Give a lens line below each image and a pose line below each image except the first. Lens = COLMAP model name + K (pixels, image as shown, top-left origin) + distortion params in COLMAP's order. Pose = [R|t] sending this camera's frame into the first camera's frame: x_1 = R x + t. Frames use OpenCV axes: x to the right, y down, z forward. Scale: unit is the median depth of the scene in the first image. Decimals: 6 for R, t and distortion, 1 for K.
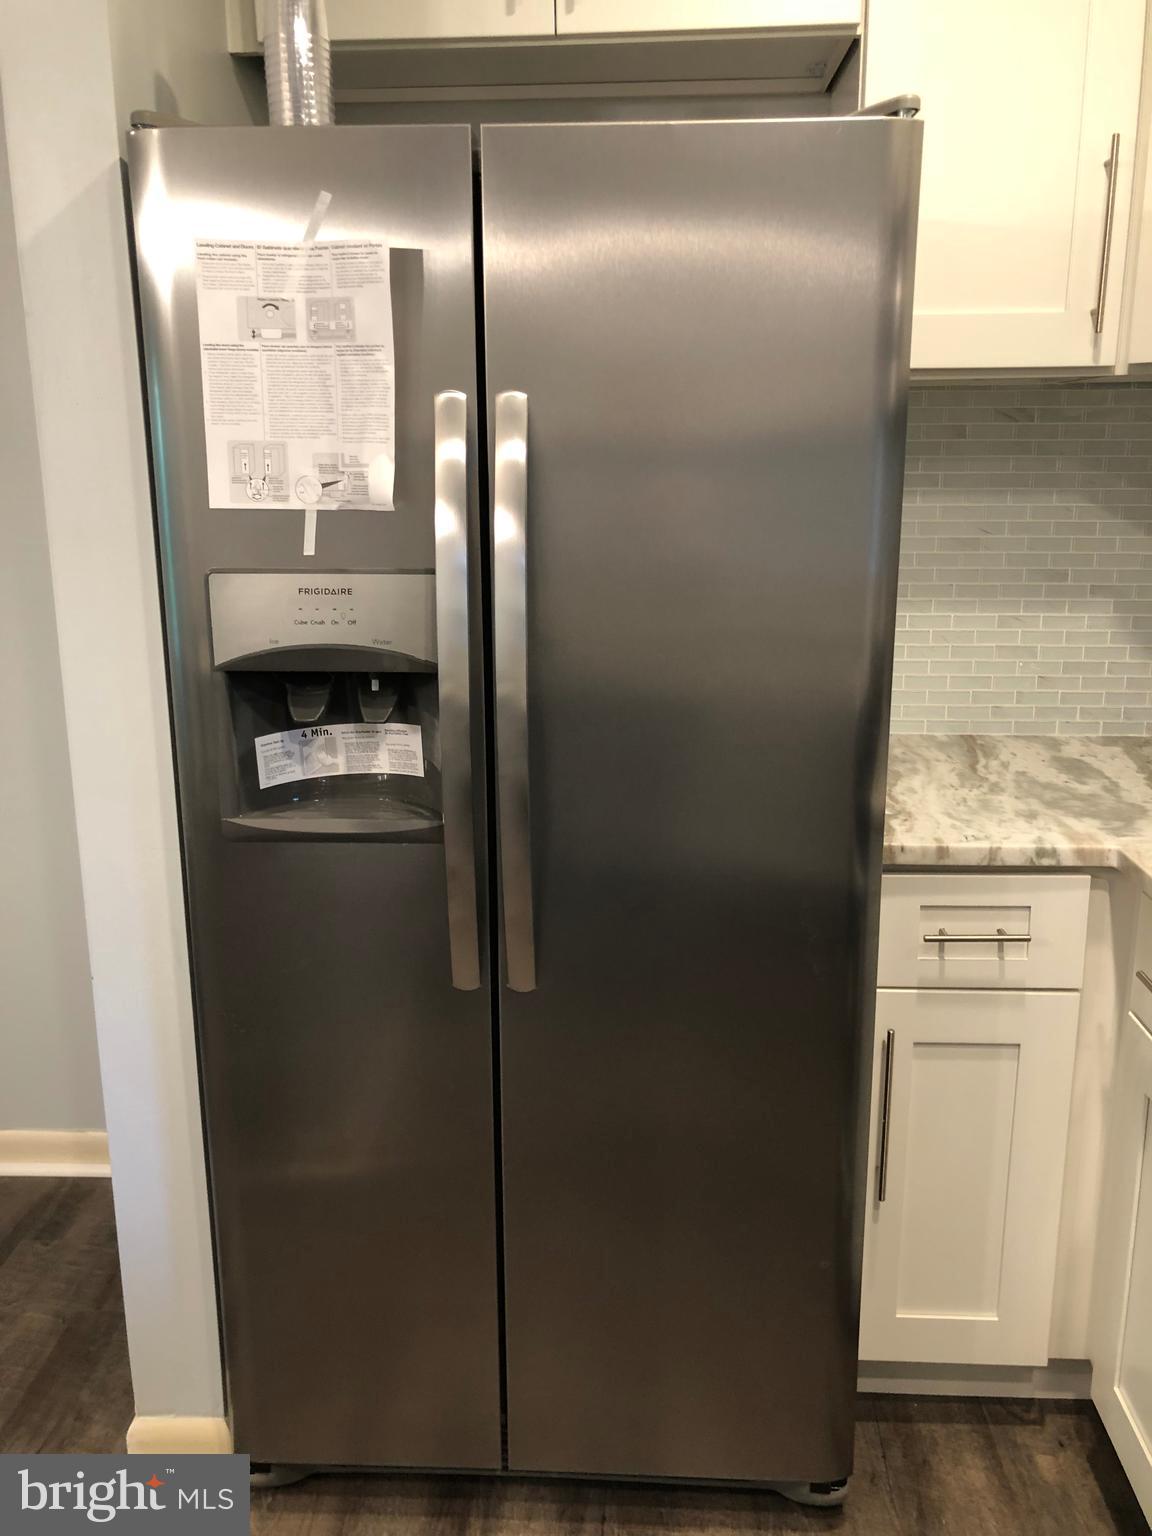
lens RADIAL K [[1320.2, 0, 590.0], [0, 1320.2, 772.2], [0, 0, 1]] dist [0.039311, 0.034507]
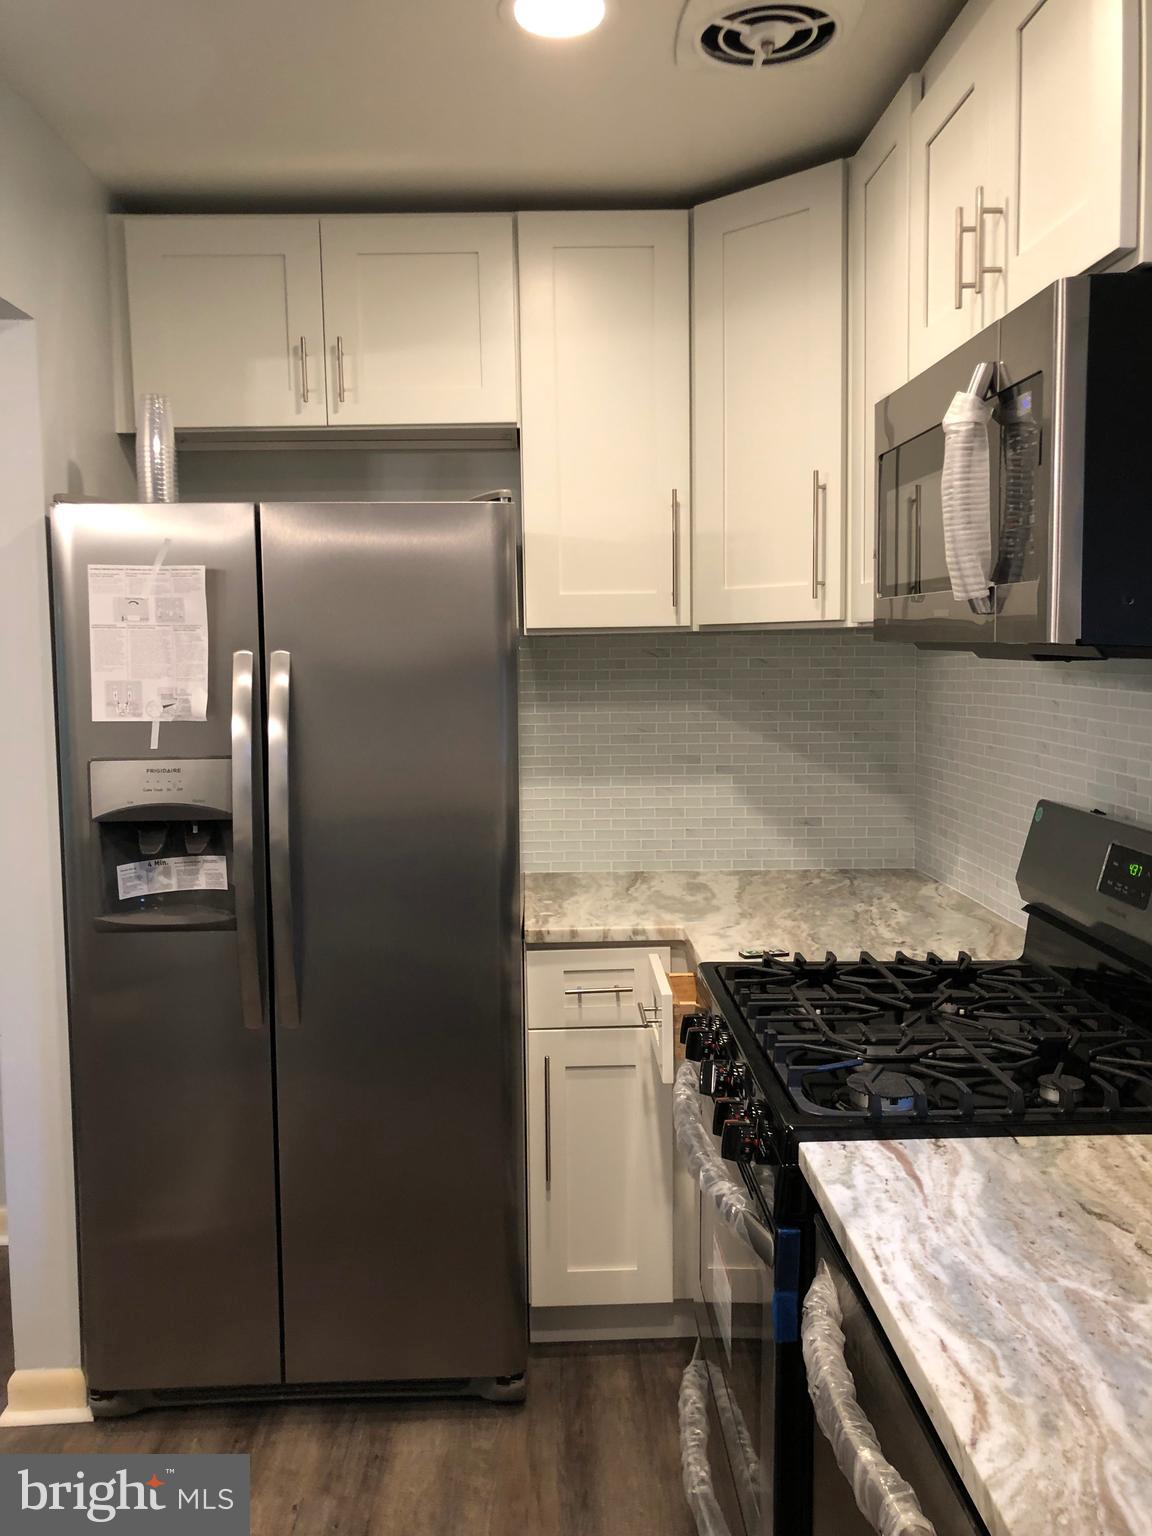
lens RADIAL K [[1320.2, 0, 570.1], [0, 1320.2, 763.3], [0, 0, 1]] dist [0.039311, 0.034507]
pose [[0.997546, -0.017201, 0.067869, 0.169147], [0.027878, 0.986780, -0.159648, 0.115354], [-0.064226, 0.161148, 0.984838, -0.571542]]
